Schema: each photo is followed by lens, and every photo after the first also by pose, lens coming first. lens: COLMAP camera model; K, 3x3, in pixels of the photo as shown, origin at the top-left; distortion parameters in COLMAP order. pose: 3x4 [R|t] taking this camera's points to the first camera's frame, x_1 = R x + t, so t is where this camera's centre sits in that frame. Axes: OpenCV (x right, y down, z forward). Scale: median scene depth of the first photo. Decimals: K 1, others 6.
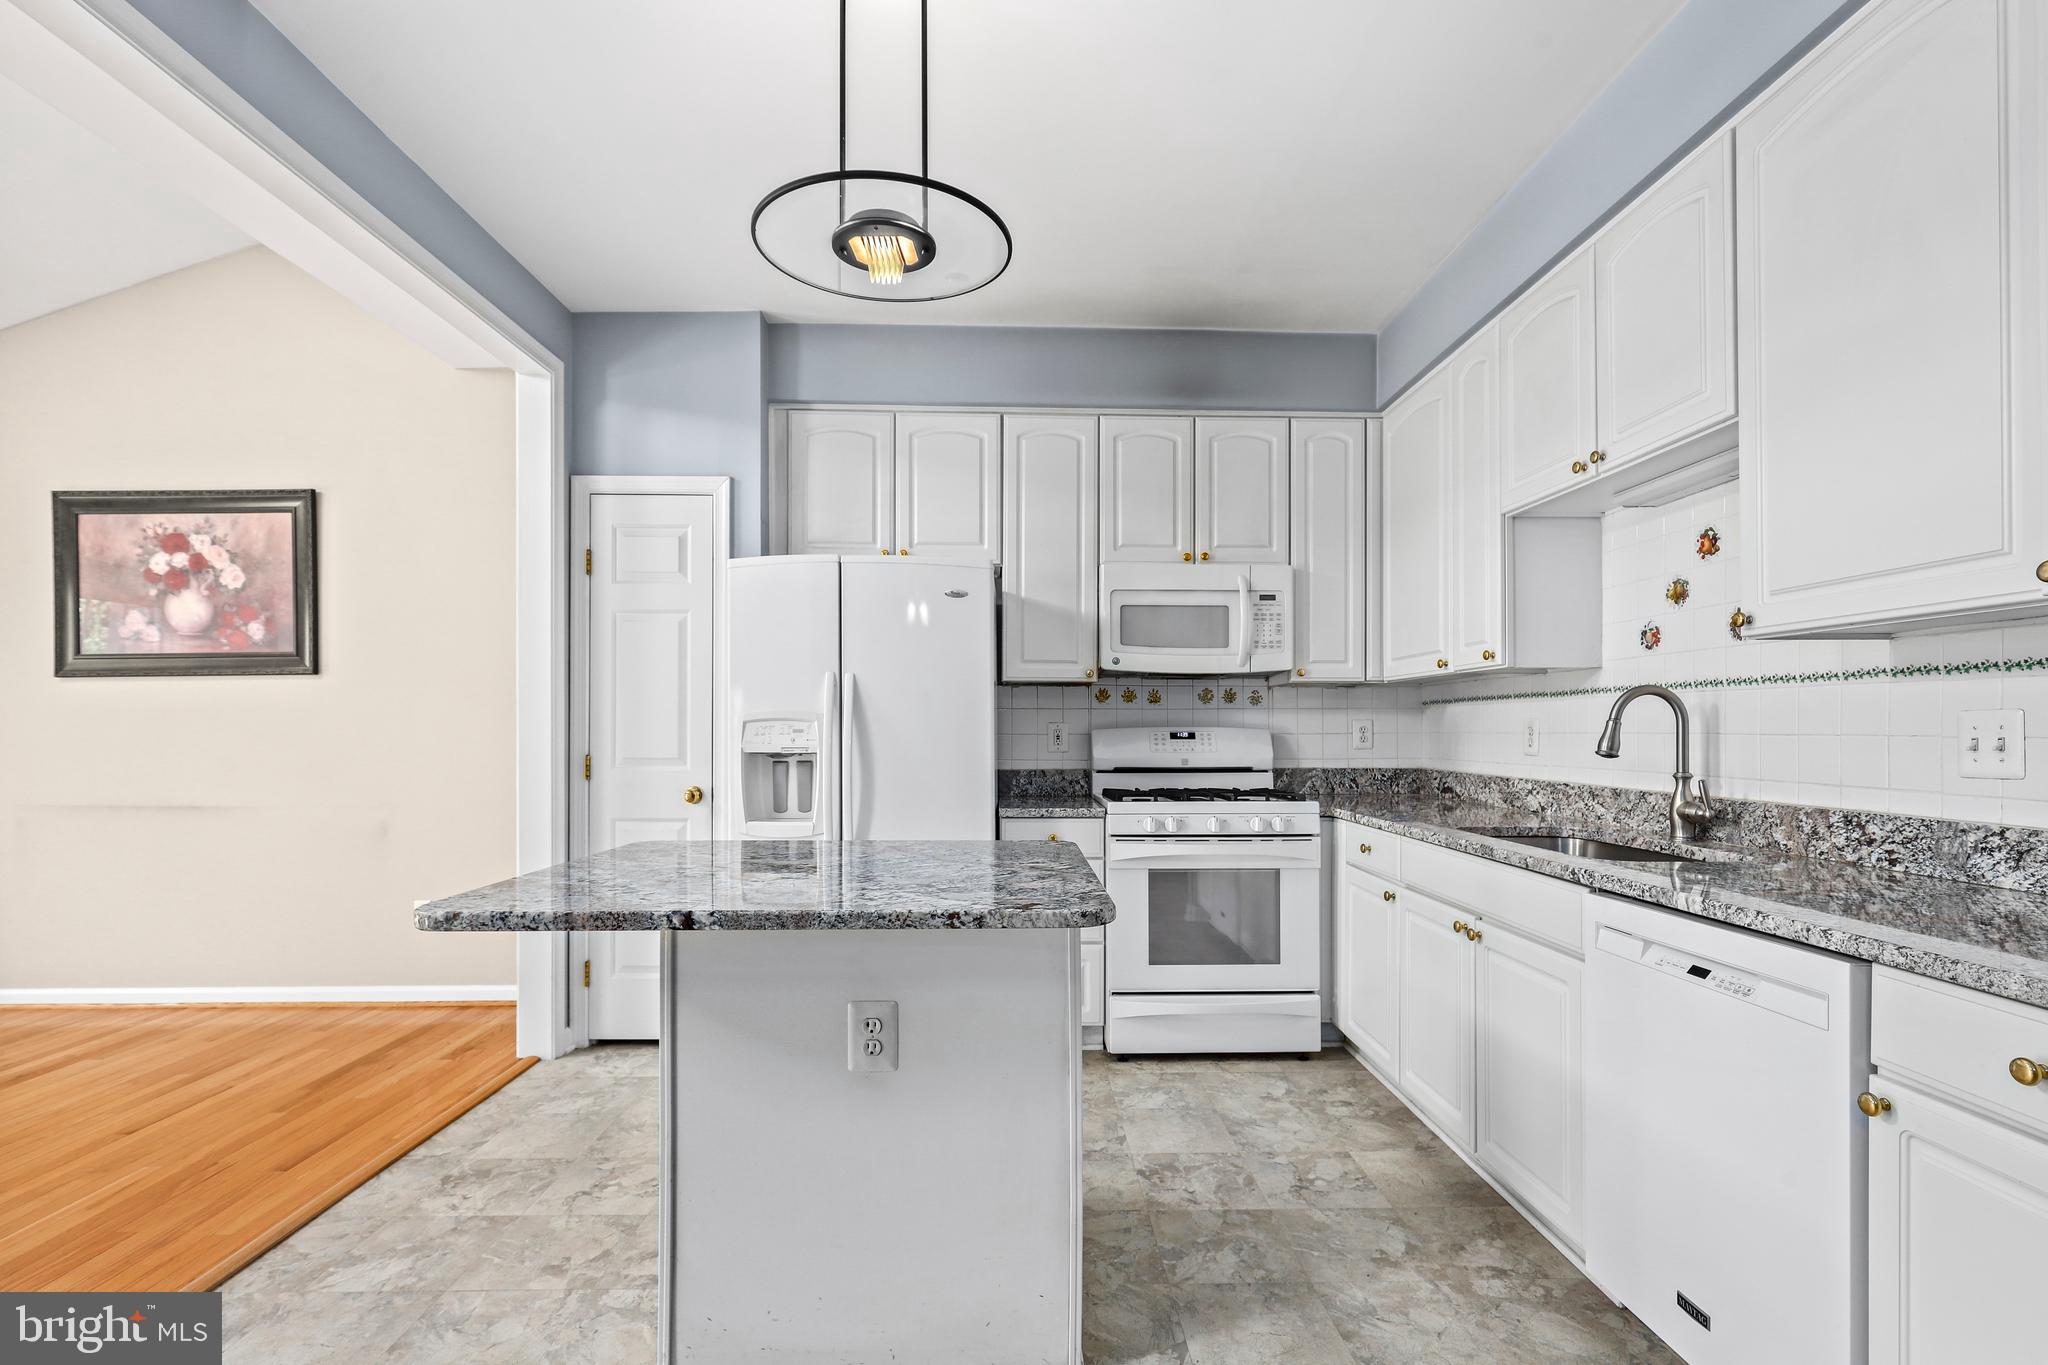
lens RADIAL K [[932.7, 0, 1025.5], [0, 932.7, 725.3], [0, 0, 1]] dist [0.000621, -0.001018]
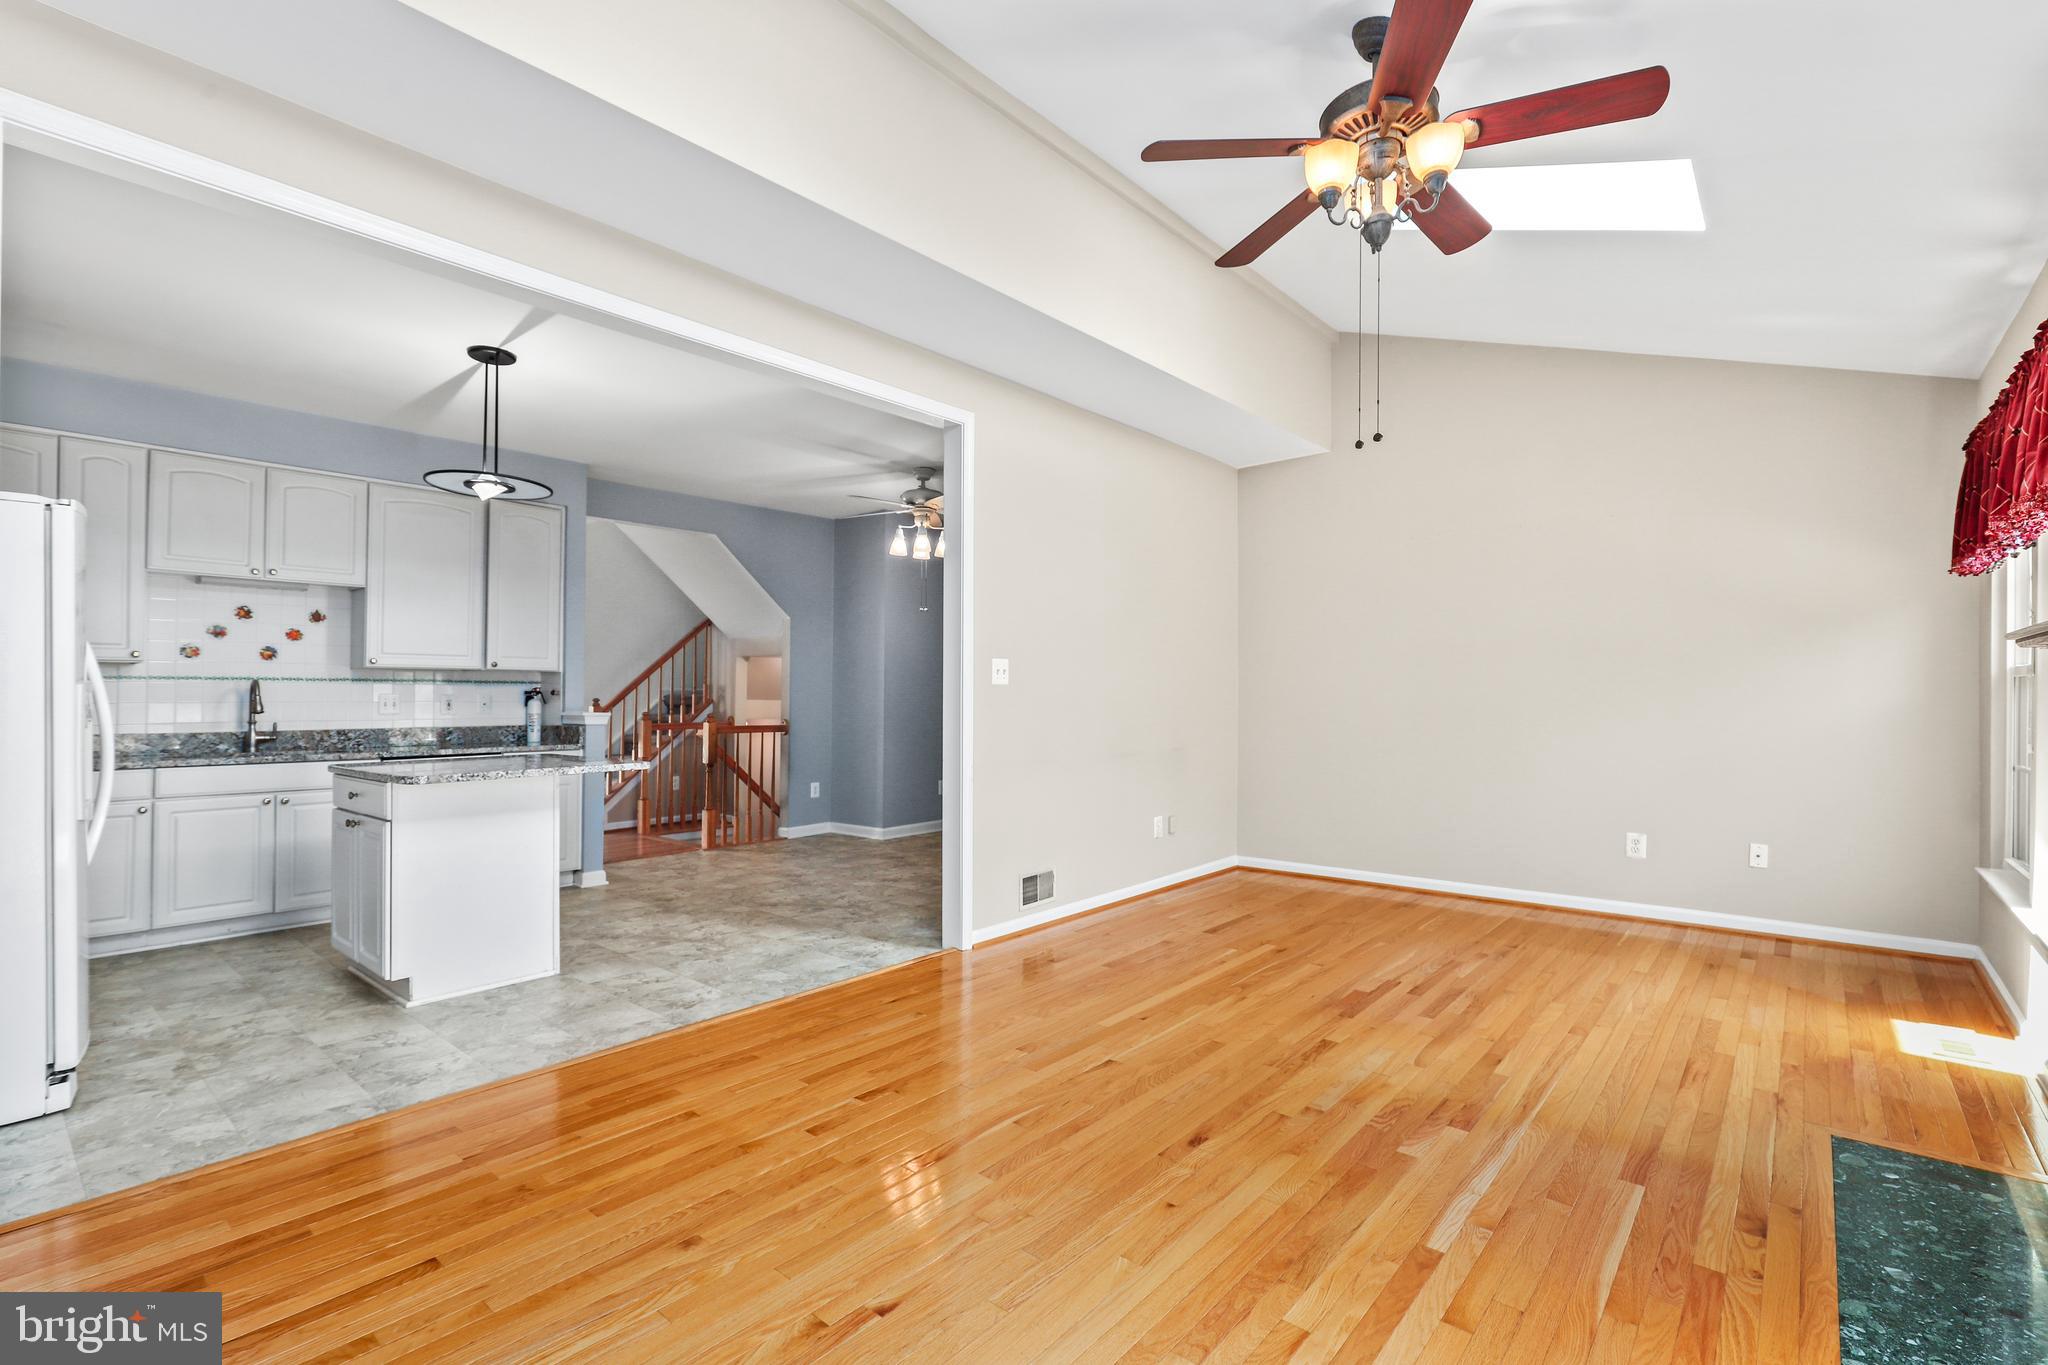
lens RADIAL K [[932.7, 0, 1022.7], [0, 932.7, 675.1], [0, 0, 1]] dist [0.000621, -0.001018]
pose [[-0.740224, 0.019559, 0.672075, -1.762826], [0.002637, 0.999654, -0.026188, 0.006642], [-0.672355, -0.017612, -0.740020, 1.210278]]
